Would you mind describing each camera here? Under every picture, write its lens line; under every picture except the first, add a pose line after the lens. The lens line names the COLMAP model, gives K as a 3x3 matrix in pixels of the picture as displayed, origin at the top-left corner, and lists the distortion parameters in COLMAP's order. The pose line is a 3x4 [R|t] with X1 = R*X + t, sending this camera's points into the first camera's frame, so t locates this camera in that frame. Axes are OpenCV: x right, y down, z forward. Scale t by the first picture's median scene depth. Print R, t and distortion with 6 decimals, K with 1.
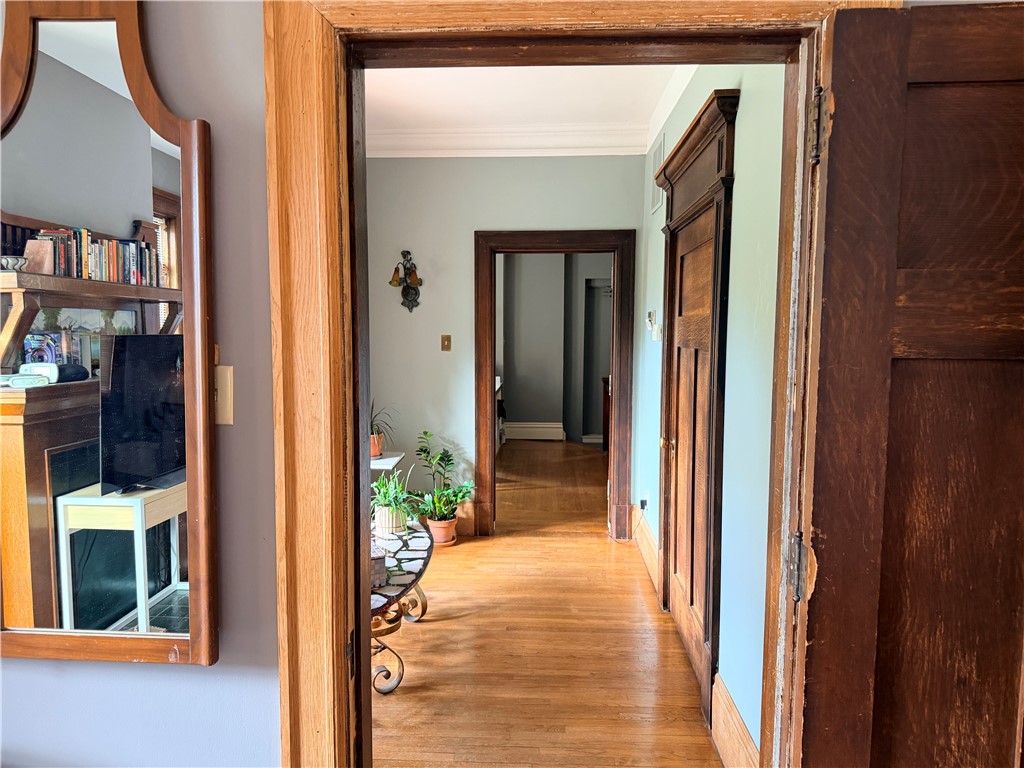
lens RADIAL K [[714.5, 0, 510.2], [0, 714.5, 386.2], [0, 0, 1]] dist [0.065166, -0.082487]
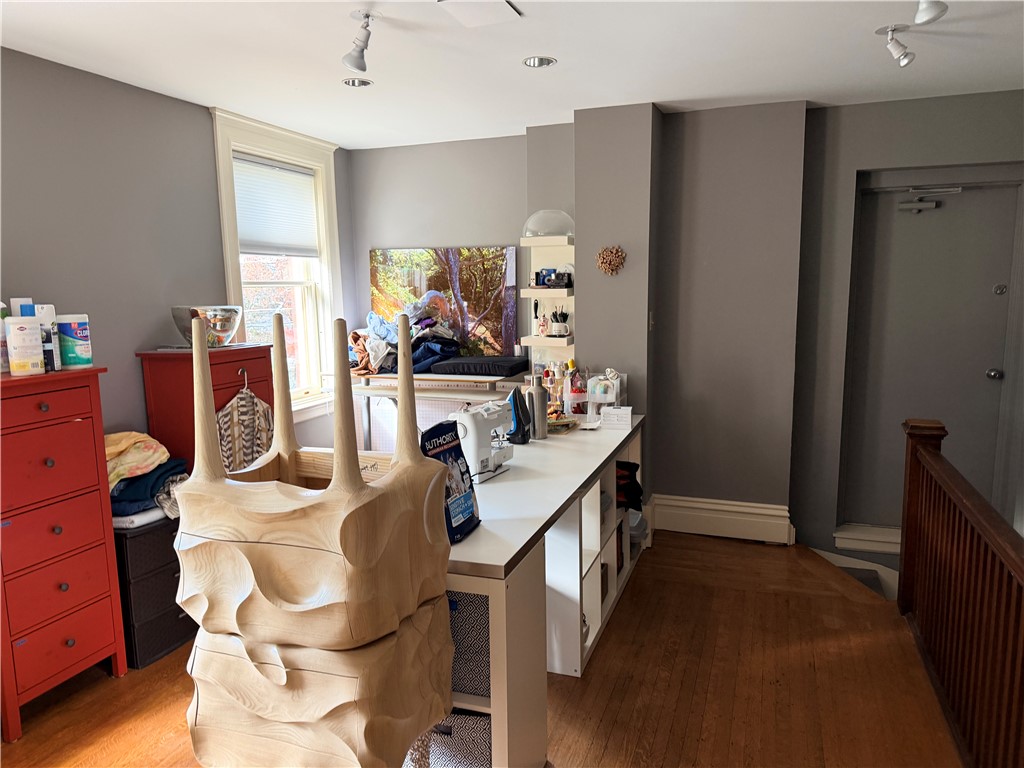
lens RADIAL K [[714.5, 0, 515.7], [0, 714.5, 388.3], [0, 0, 1]] dist [0.065166, -0.082487]
pose [[0.953293, 0.023667, -0.301120, 0.044429], [-0.006544, 0.998310, 0.057746, -0.044551], [0.301978, -0.053078, 0.951836, 0.521633]]
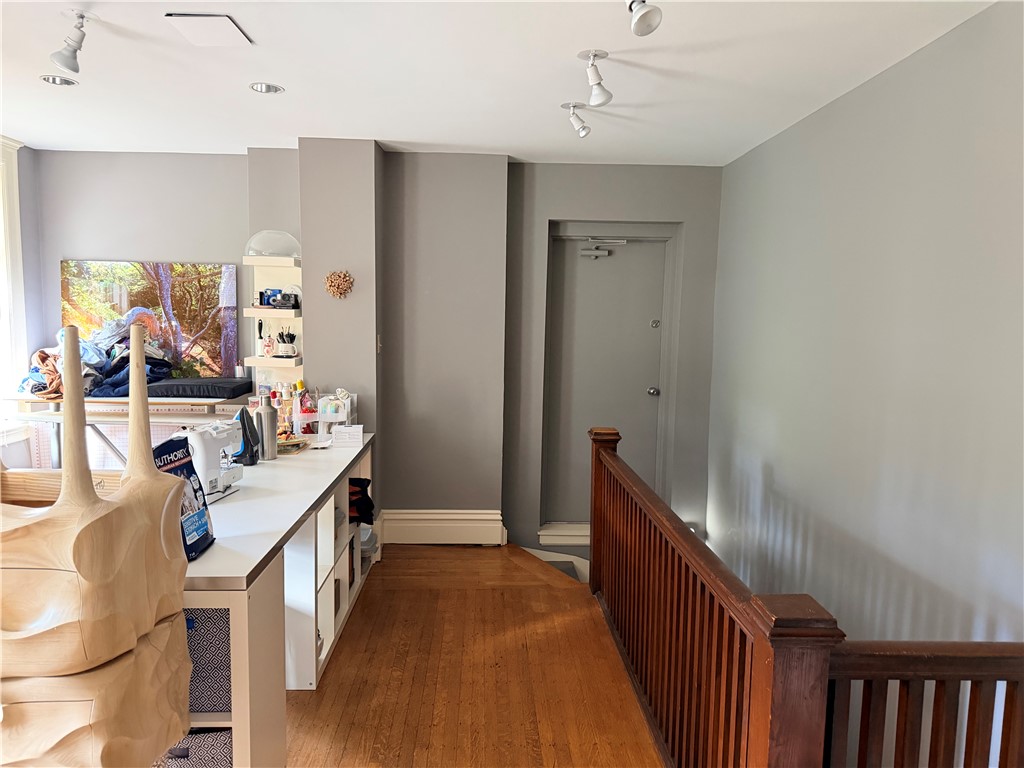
lens RADIAL K [[714.5, 0, 516.4], [0, 714.5, 388.3], [0, 0, 1]] dist [0.065166, -0.082487]
pose [[0.996442, 0.003927, 0.084191, 0.040775], [-0.005228, 0.999870, 0.015237, -0.039926], [-0.084120, -0.015622, 0.996333, 0.499478]]
